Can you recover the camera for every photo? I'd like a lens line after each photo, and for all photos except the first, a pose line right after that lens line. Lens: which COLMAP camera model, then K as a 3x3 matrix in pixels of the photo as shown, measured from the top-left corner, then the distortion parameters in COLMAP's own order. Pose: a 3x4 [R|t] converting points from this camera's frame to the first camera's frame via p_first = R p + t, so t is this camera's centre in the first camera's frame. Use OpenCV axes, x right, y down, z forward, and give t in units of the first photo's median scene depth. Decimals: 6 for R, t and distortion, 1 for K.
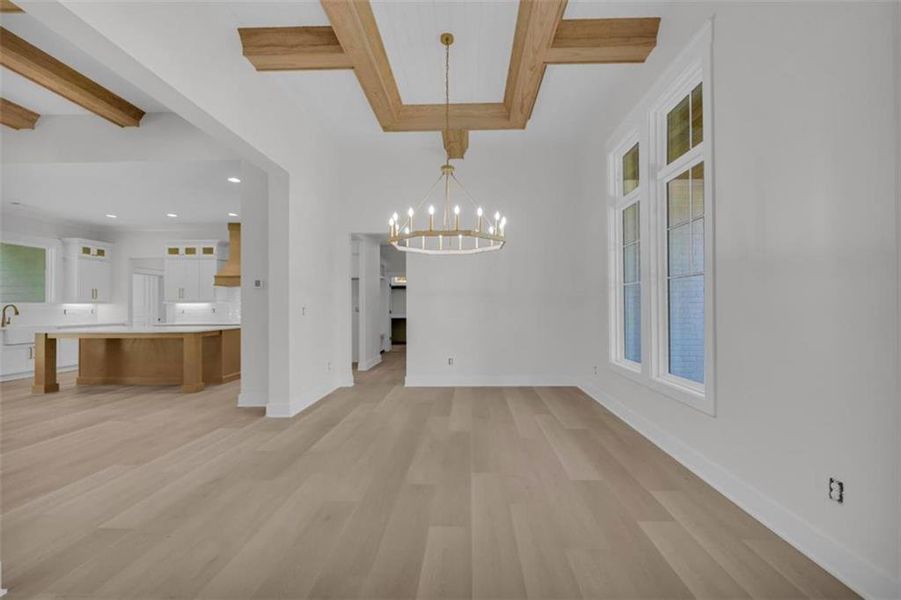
lens RADIAL K [[368.9, 0, 466.9], [0, 368.9, 301.2], [0, 0, 1]] dist [-0.006008, 0.000726]
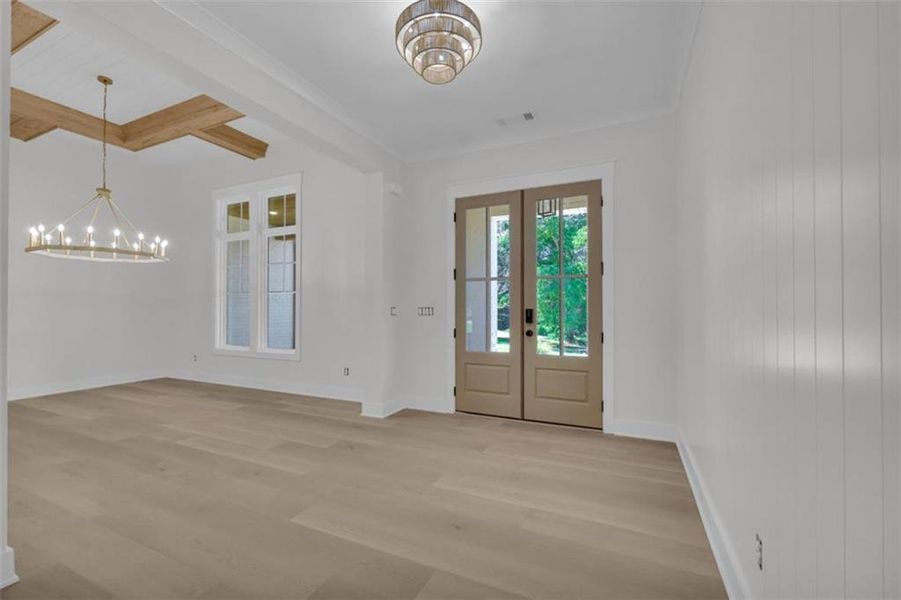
lens RADIAL K [[368.9, 0, 450.2], [0, 368.9, 300.3], [0, 0, 1]] dist [-0.006008, 0.000726]
pose [[0.414673, 0.018004, 0.909792, -0.643602], [-0.007887, 0.999838, -0.016191, -0.003385], [-0.909936, -0.000462, 0.414748, -0.479601]]
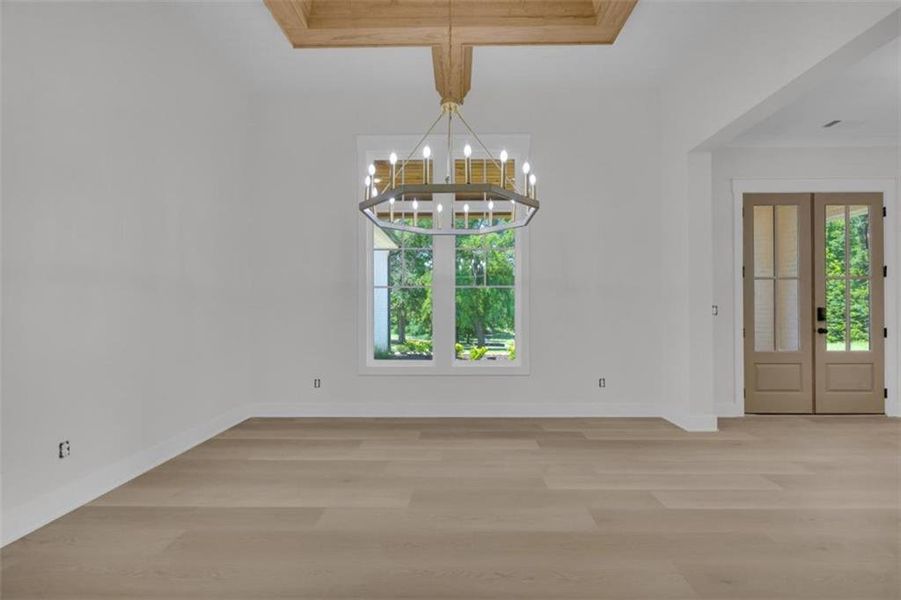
lens RADIAL K [[368.9, 0, 449.4], [0, 368.9, 303.8], [0, 0, 1]] dist [-0.006008, 0.000726]
pose [[0.018691, 0.010301, 0.999772, -0.716127], [-0.007712, 0.999919, -0.010159, 0.011619], [-0.999796, -0.007521, 0.018769, 0.965920]]
